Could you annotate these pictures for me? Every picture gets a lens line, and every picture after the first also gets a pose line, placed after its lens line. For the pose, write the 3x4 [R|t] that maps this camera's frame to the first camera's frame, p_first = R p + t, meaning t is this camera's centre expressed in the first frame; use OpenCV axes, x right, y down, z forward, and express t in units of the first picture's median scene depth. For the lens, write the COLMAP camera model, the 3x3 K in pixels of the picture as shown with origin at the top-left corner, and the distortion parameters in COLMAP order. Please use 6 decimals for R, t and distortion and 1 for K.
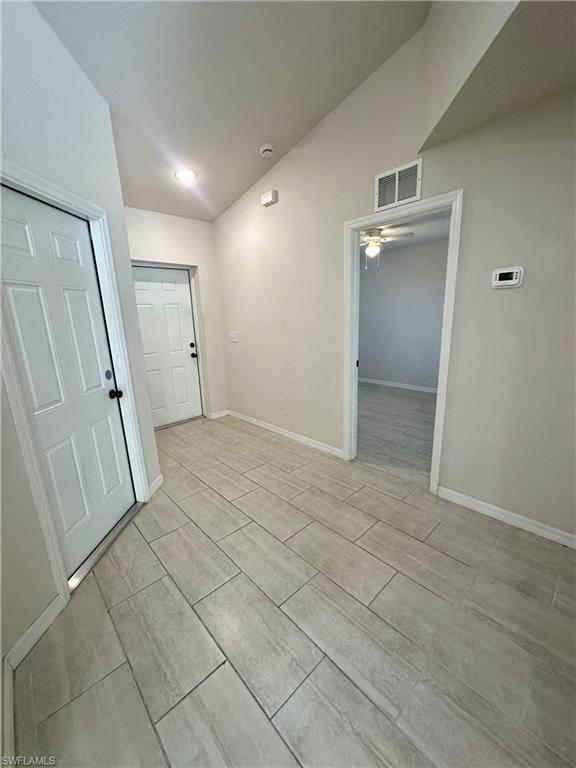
lens RADIAL K [[306.2, 0, 288.0], [0, 306.2, 384.0], [0, 0, 1]] dist [-0.003722, -0.000133]
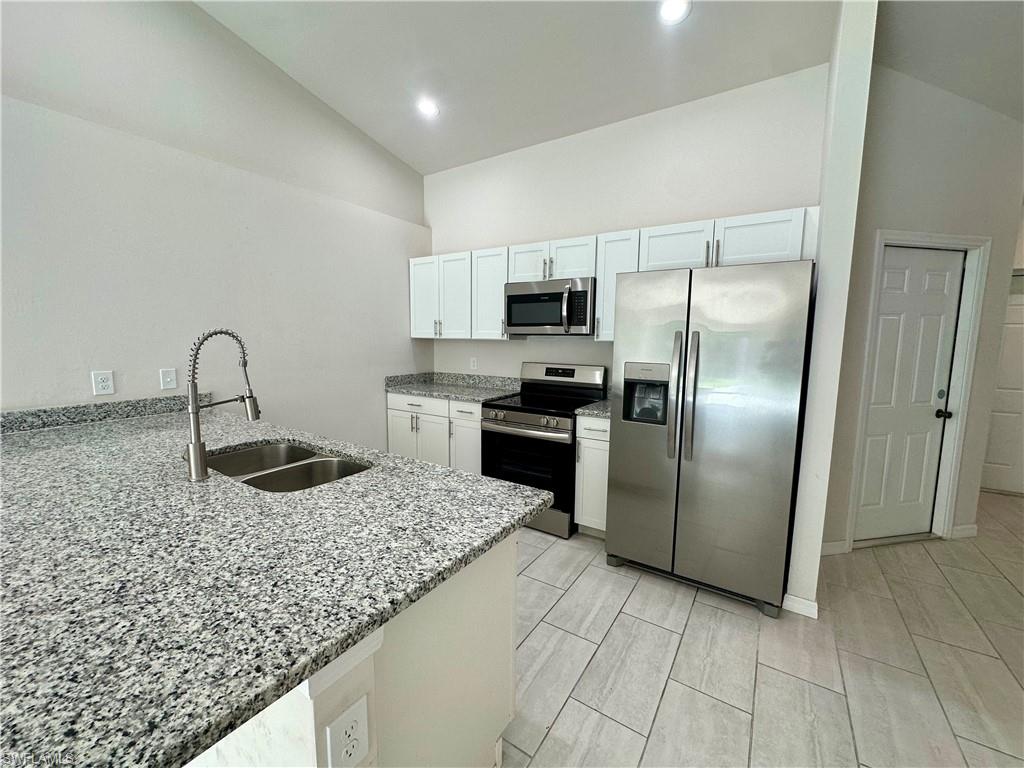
lens RADIAL K [[408.3, 0, 512.0], [0, 408.3, 384.0], [0, 0, 1]] dist [-0.003722, -0.000133]
pose [[0.241431, 0.149768, -0.958791, 0.362319], [-0.233980, 0.967853, 0.092266, 0.145994], [0.941788, 0.202062, 0.268713, -0.719044]]
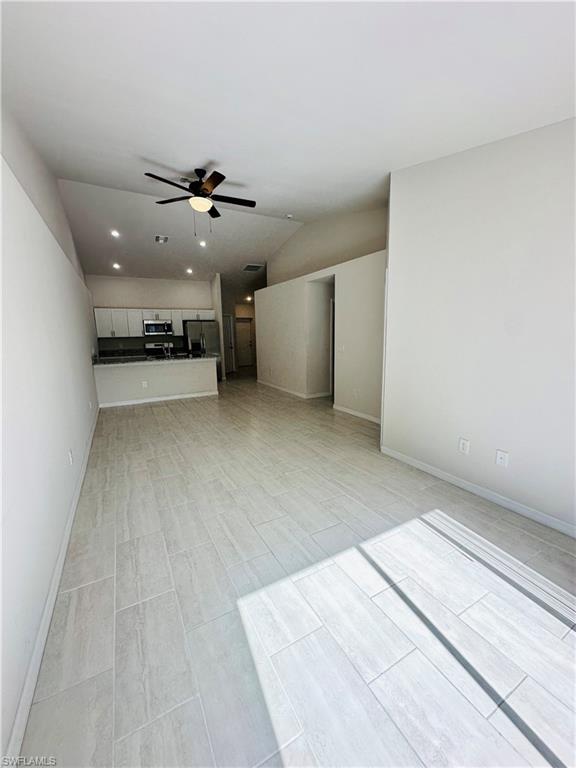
lens RADIAL K [[306.2, 0, 288.0], [0, 306.2, 384.0], [0, 0, 1]] dist [-0.003722, -0.000133]
pose [[0.970414, 0.056558, -0.234728, 1.630453], [-0.067162, 0.997040, -0.037425, 0.779626], [0.231916, 0.052082, 0.971340, -3.802414]]
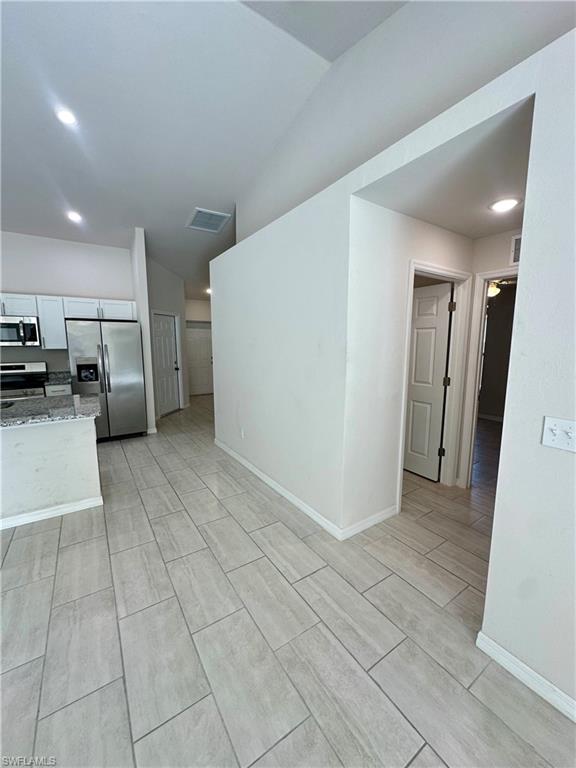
lens RADIAL K [[306.2, 0, 288.0], [0, 306.2, 384.0], [0, 0, 1]] dist [-0.003722, -0.000133]
pose [[0.986289, 0.057716, -0.154605, 1.047608], [-0.070490, 0.994423, -0.078453, 0.350145], [0.149214, 0.088276, 0.984857, -1.893851]]
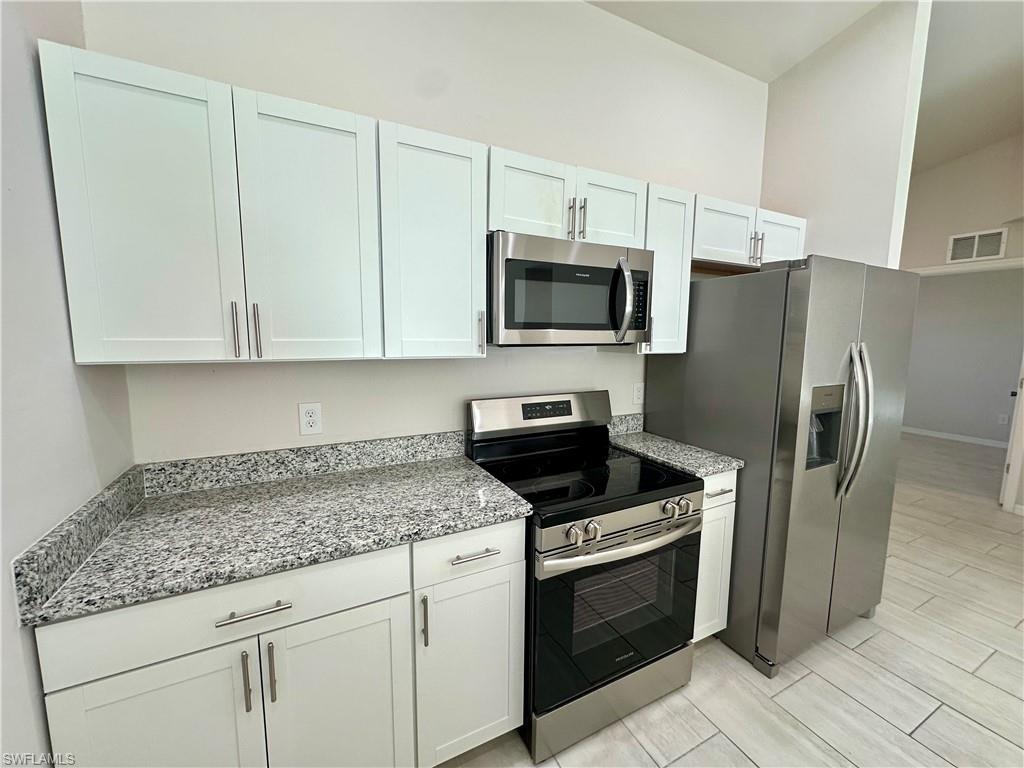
lens RADIAL K [[408.3, 0, 512.0], [0, 408.3, 384.0], [0, 0, 1]] dist [-0.003722, -0.000133]
pose [[0.958179, 0.076528, -0.275746, -0.956285], [-0.102860, 0.991284, -0.082314, 0.231869], [0.267043, 0.107234, 0.957700, -1.018501]]
